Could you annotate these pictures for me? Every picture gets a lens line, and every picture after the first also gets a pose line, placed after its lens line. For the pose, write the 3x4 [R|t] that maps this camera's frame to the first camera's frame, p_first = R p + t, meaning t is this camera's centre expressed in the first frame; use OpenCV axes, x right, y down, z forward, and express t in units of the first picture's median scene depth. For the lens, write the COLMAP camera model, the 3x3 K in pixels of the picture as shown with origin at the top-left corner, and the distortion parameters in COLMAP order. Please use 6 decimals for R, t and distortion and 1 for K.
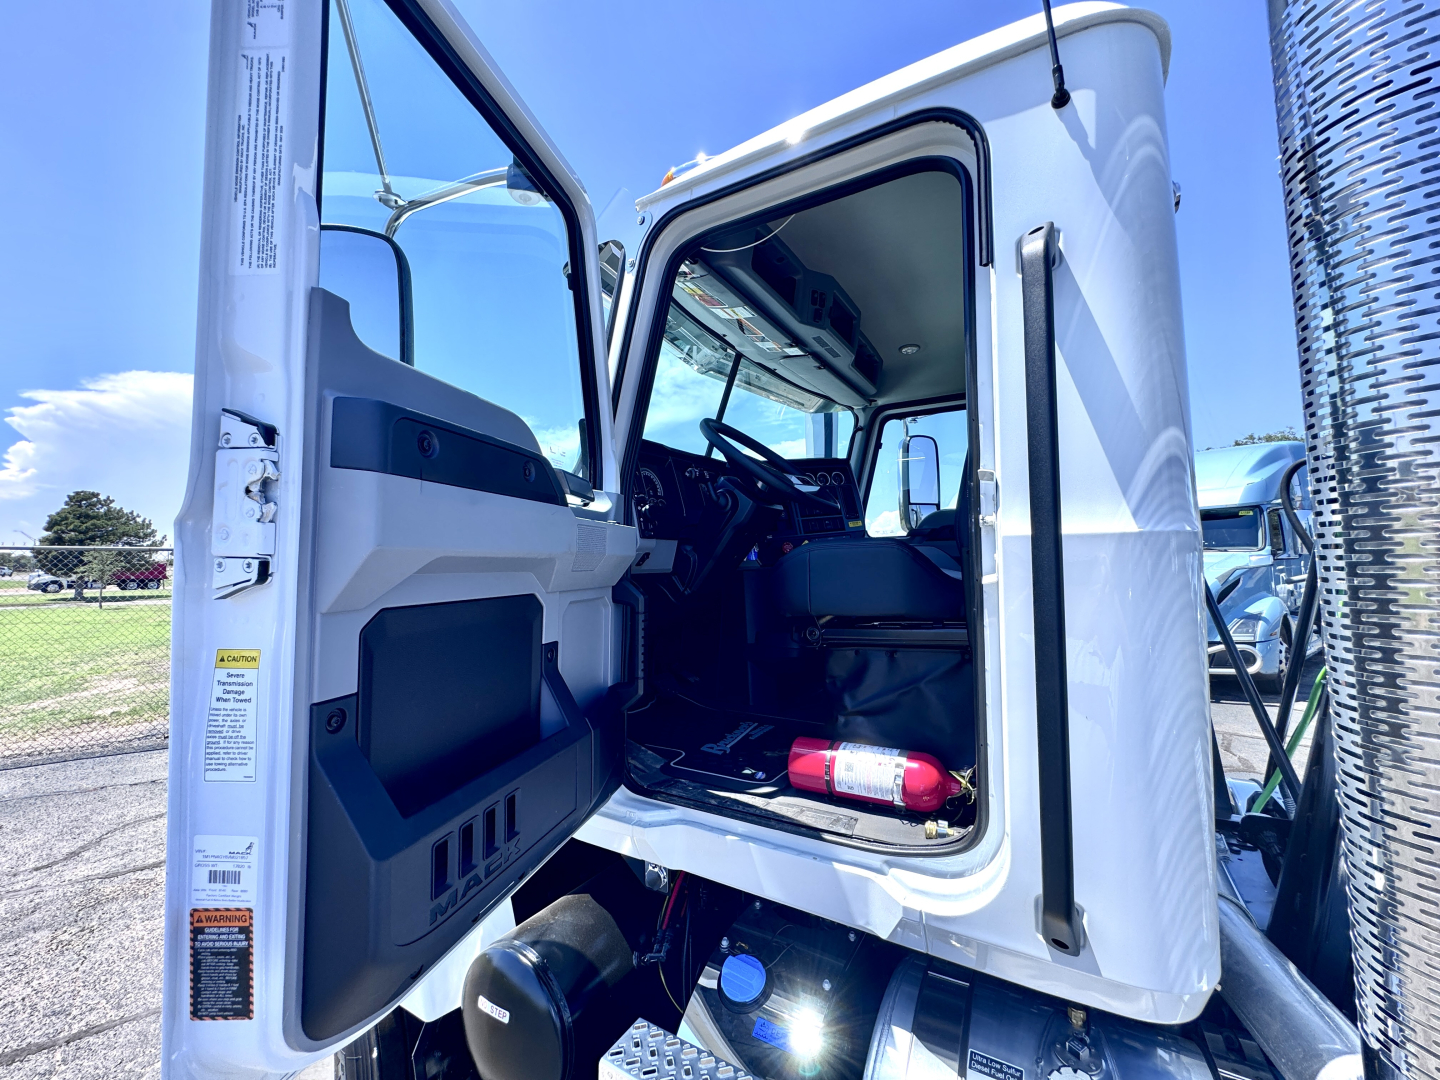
lens RADIAL K [[577.4, 0, 720.0], [0, 577.4, 540.0], [0, 0, 1]] dist [0.000625, 0.000036]
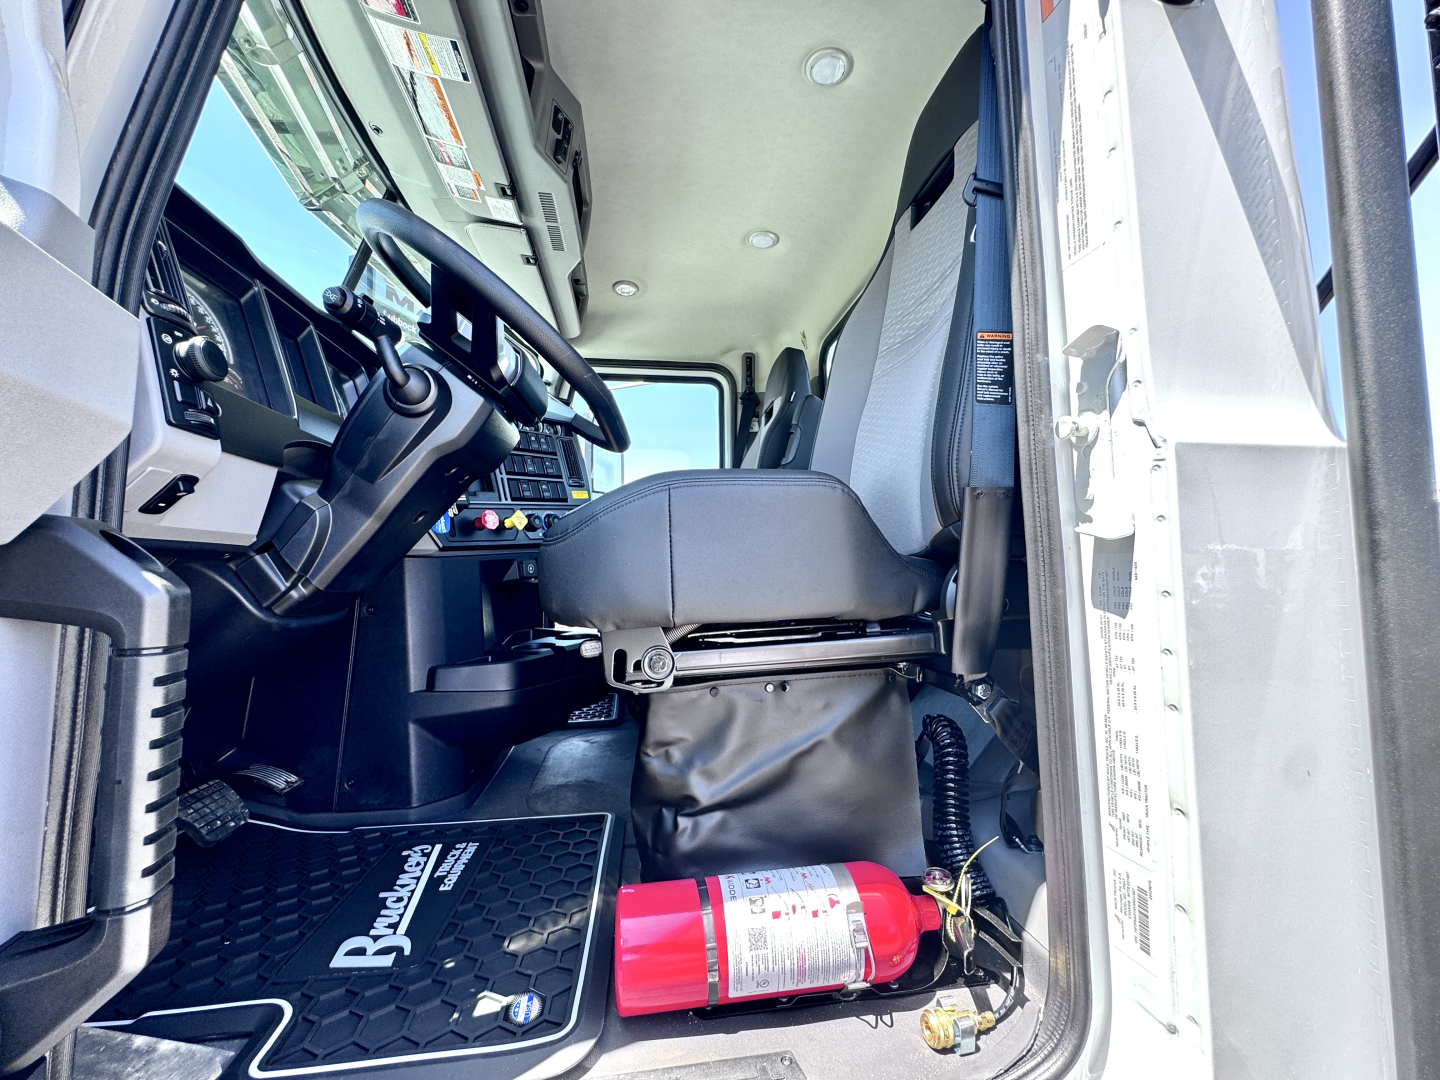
lens RADIAL K [[577.4, 0, 720.0], [0, 577.4, 540.0], [0, 0, 1]] dist [0.000625, 0.000036]
pose [[0.778679, 0.040287, 0.626128, -0.089019], [-0.024685, 0.999131, -0.033587, 0.062452], [-0.626937, 0.010698, 0.778996, 0.502453]]
